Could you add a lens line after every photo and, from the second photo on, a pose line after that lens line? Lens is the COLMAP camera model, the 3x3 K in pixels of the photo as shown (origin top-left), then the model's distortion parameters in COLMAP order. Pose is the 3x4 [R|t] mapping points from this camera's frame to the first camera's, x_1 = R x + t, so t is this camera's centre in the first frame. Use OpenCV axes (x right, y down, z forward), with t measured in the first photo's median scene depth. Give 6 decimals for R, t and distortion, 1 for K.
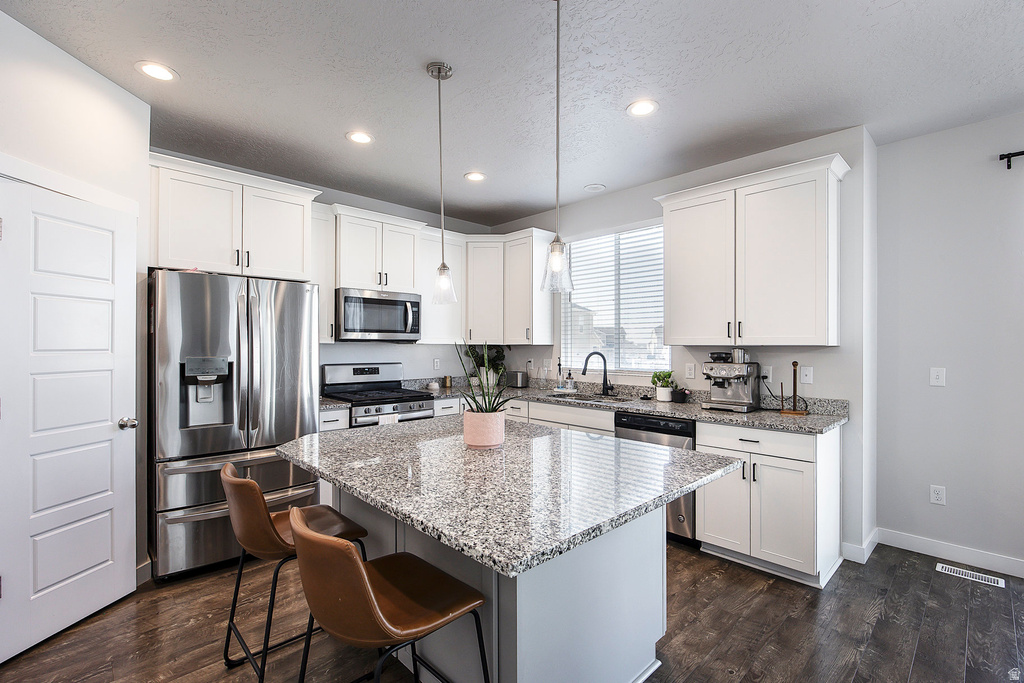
lens RADIAL K [[467.2, 0, 504.4], [0, 467.2, 345.0], [0, 0, 1]] dist [-0.000891, 0.001313]
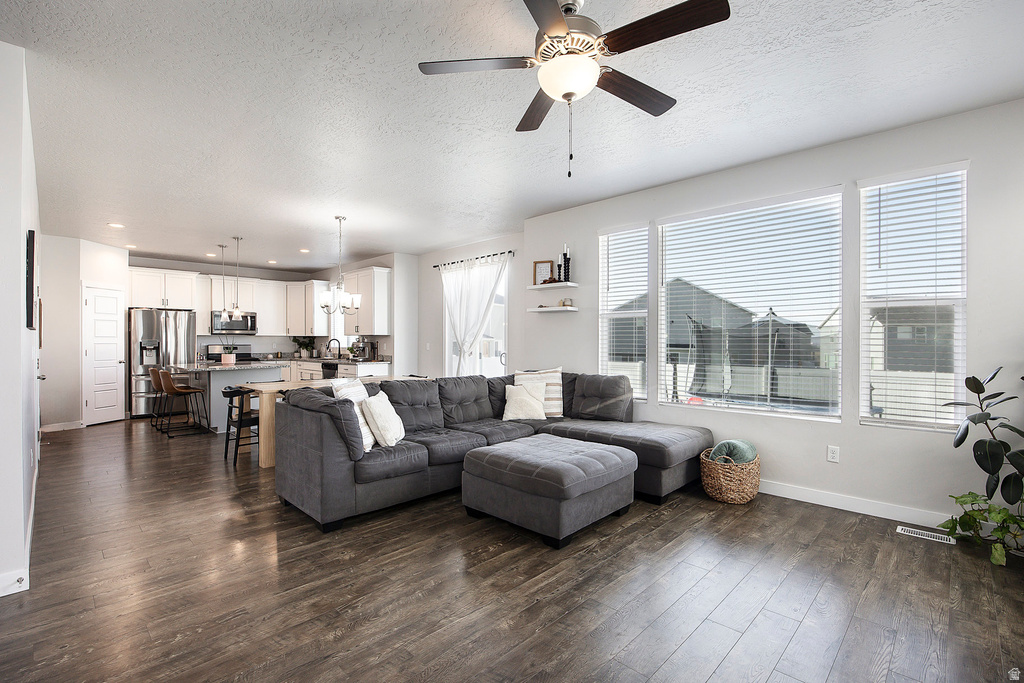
lens RADIAL K [[502.2, 0, 512.1], [0, 502.2, 339.6], [0, 0, 1]] dist [-0.000563, 0.001426]
pose [[0.999994, -0.000530, 0.003496, 1.021596], [0.000518, 0.999994, 0.003456, 0.009517], [-0.003497, -0.003454, 0.999988, -1.352681]]
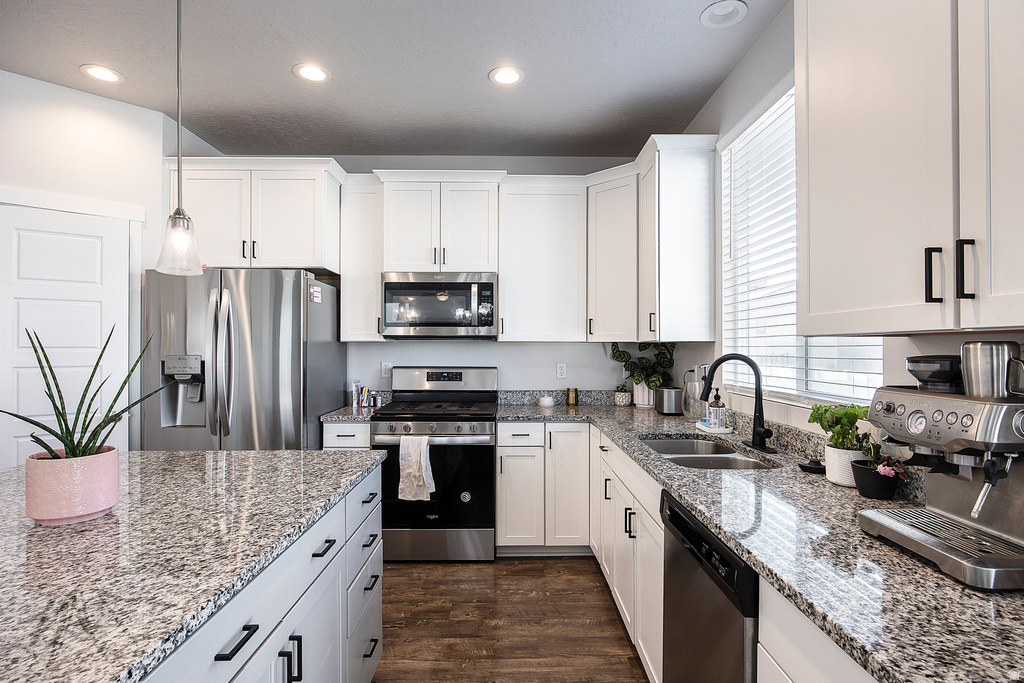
lens RADIAL K [[513.6, 0, 514.1], [0, 513.6, 344.4], [0, 0, 1]] dist [-0.003532, -0.001090]
pose [[0.730687, -0.006475, -0.682682, 0.390398], [0.002341, 0.999973, -0.006979, 0.008415], [0.682709, 0.003501, 0.730682, 0.465101]]
